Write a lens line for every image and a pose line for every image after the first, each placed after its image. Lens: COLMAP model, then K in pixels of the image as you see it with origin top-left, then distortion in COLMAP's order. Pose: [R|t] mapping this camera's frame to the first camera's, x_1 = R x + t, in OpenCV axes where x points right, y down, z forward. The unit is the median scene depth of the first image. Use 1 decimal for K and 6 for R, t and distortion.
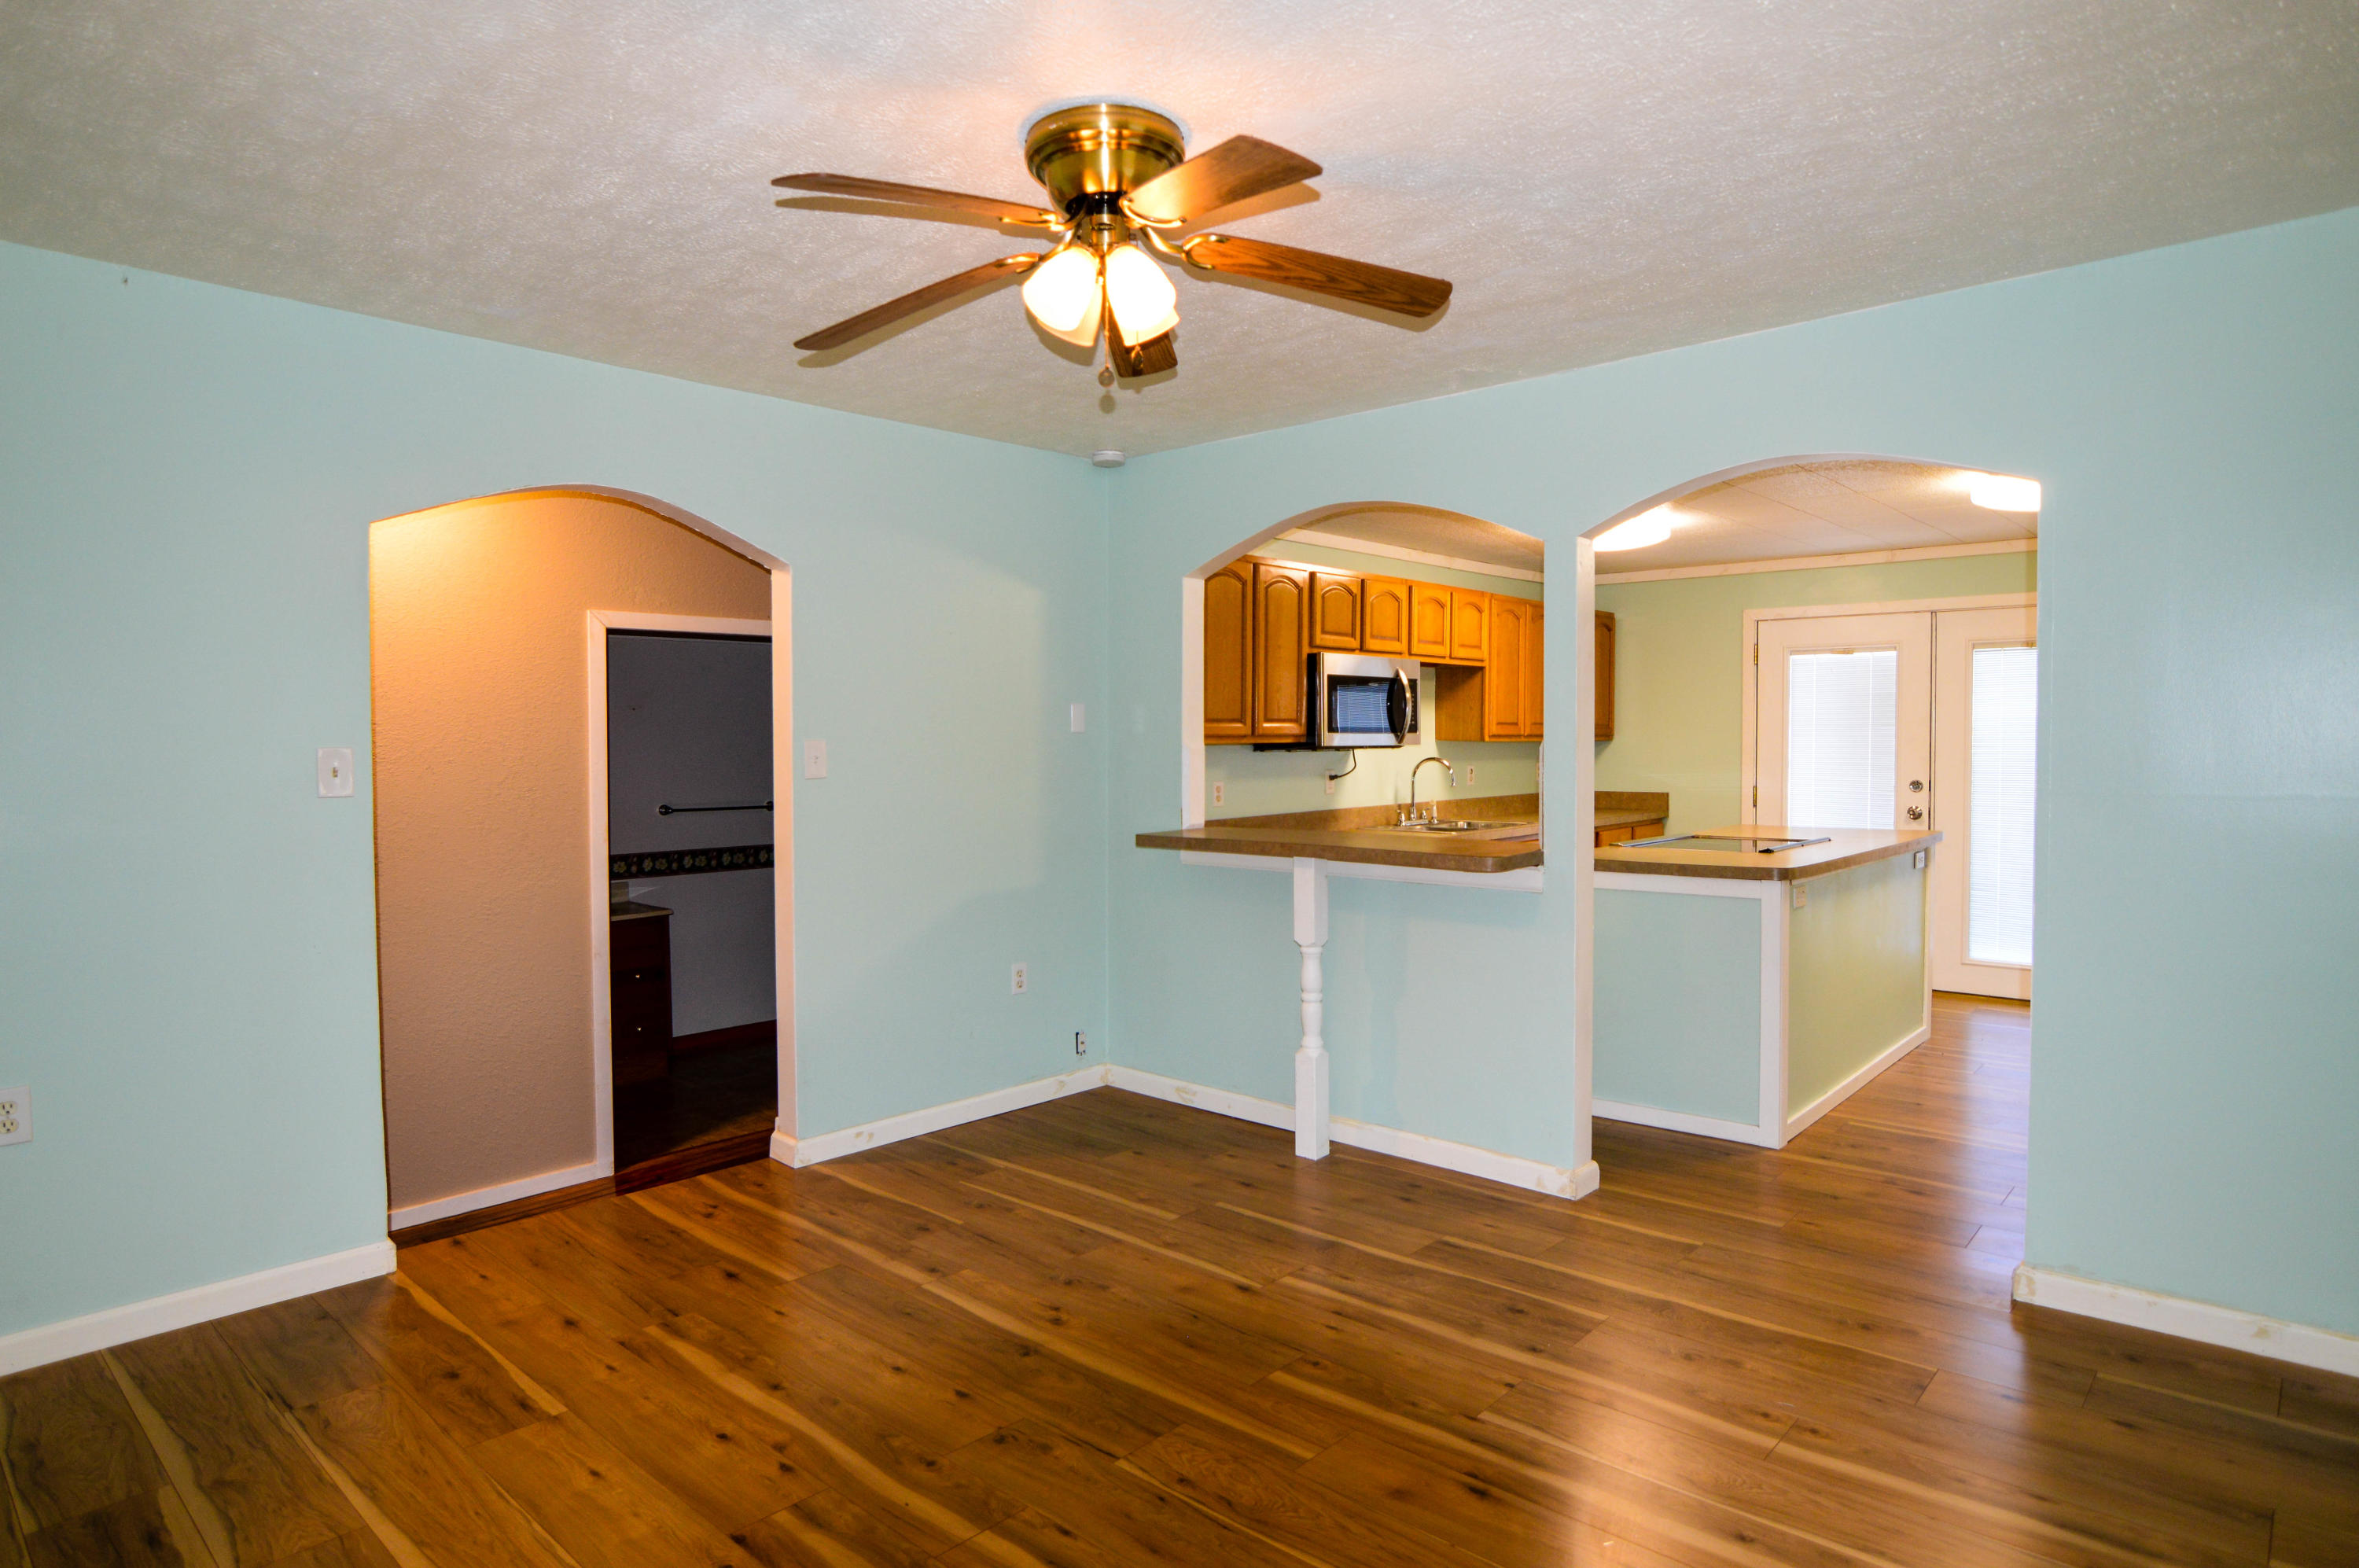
lens RADIAL K [[1330.3, 0, 1167.8], [0, 1330.3, 777.8], [0, 0, 1]] dist [-0.023431, 0.003069]
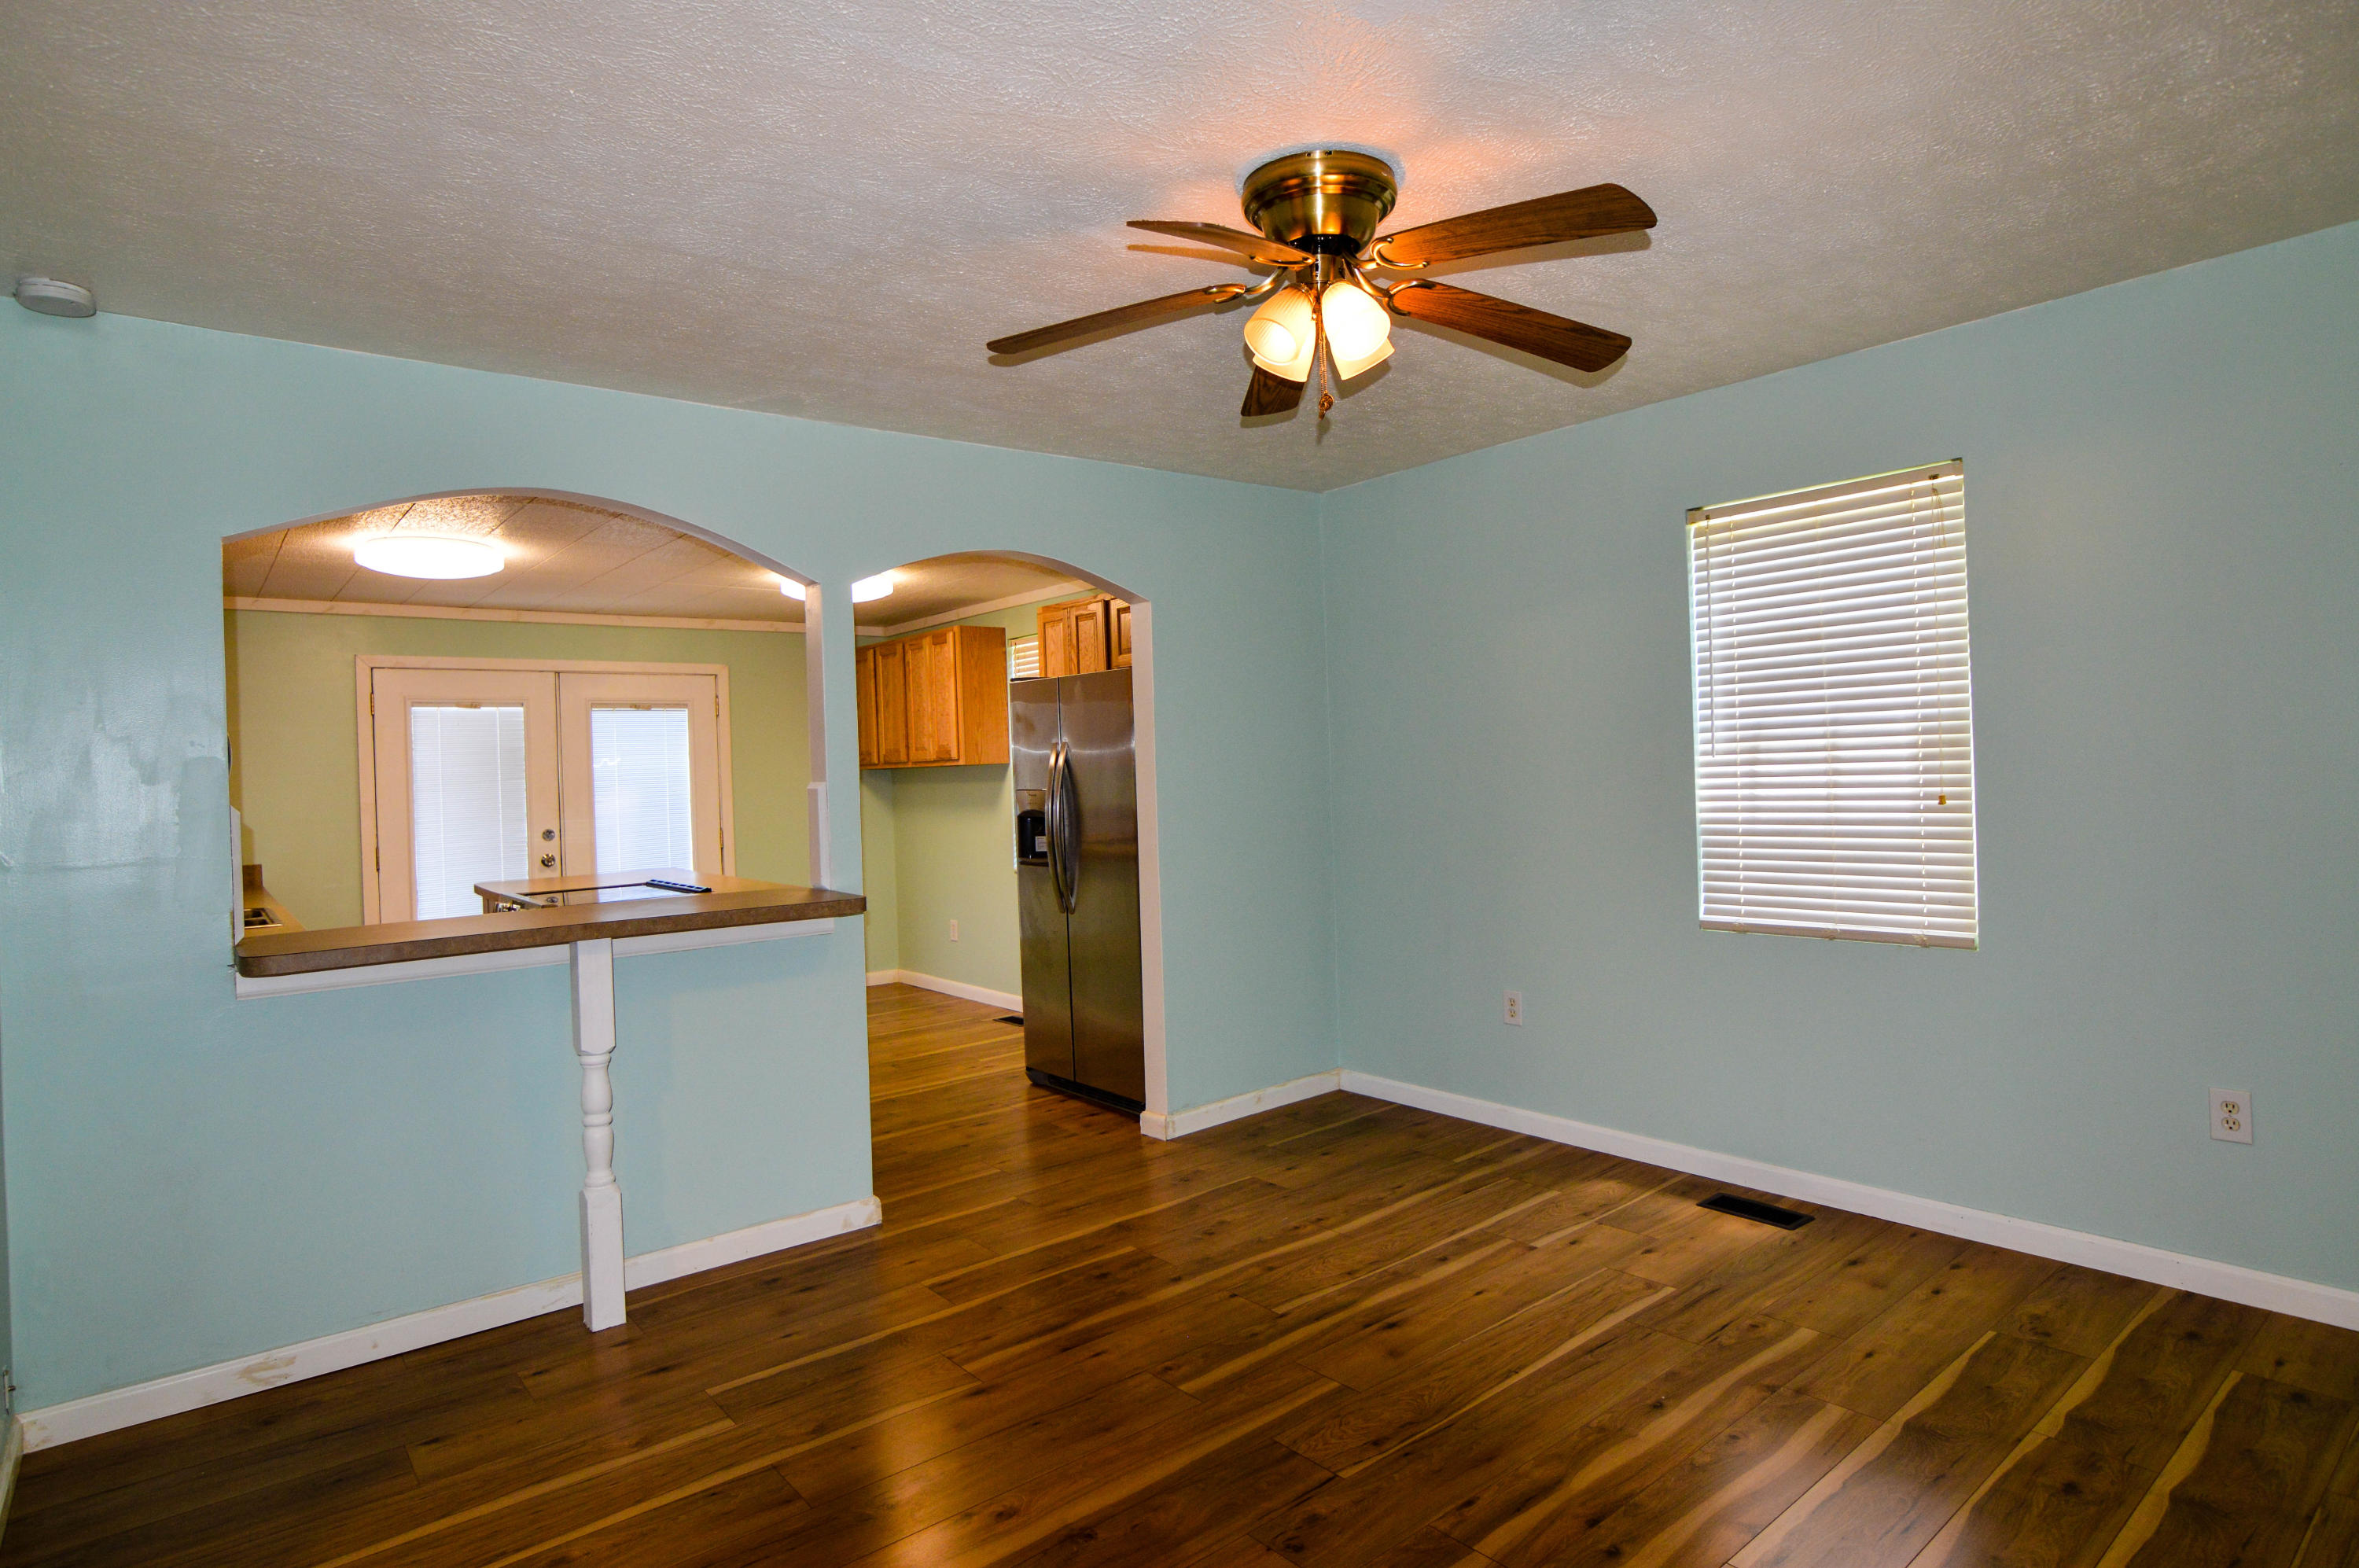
lens RADIAL K [[1293.0, 0, 1164.0], [0, 1293.0, 771.3], [0, 0, 1]] dist [-0.021414, 0.001550]
pose [[0.129446, -0.002720, 0.991583, -0.749392], [0.062335, 0.998041, -0.005400, -0.016019], [-0.989625, 0.062509, 0.129361, 0.712866]]
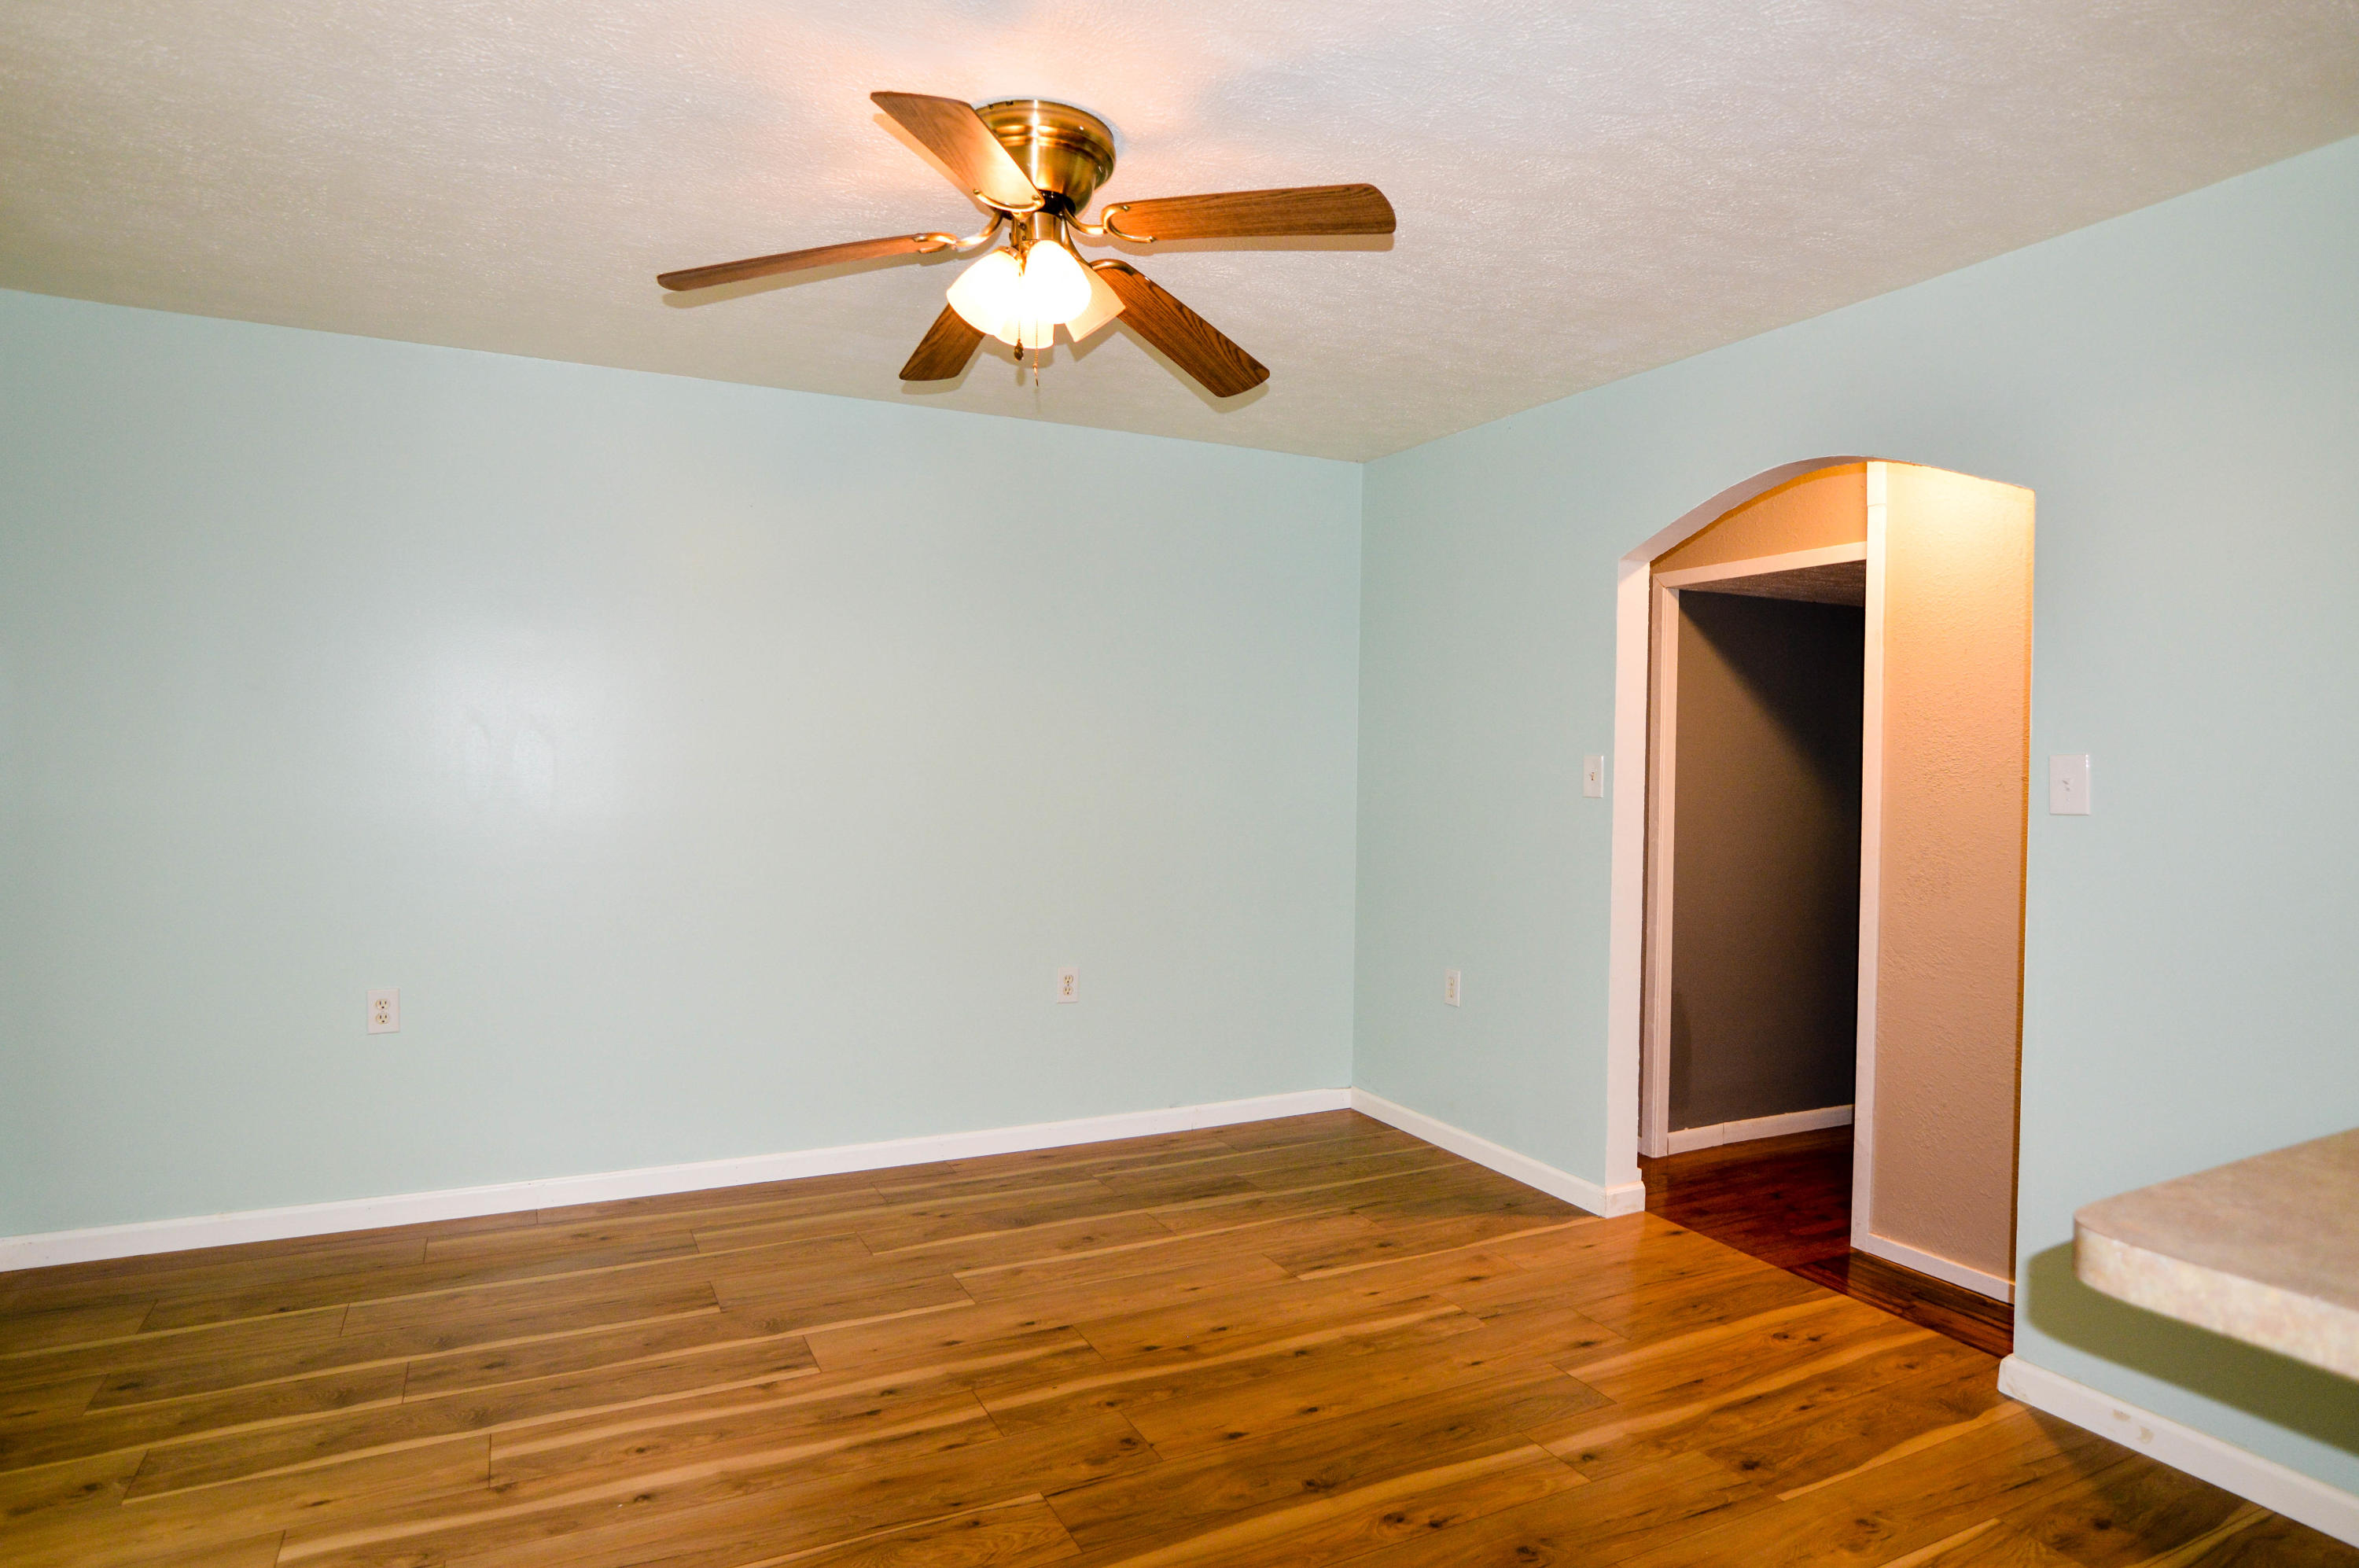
lens RADIAL K [[1293.0, 0, 1164.0], [0, 1293.0, 771.3], [0, 0, 1]] dist [-0.021414, 0.001550]
pose [[-0.343804, 0.015756, -0.938909, 0.585302], [-0.037220, 0.998845, 0.030391, -0.030121], [0.938303, 0.045394, -0.342821, 1.010669]]
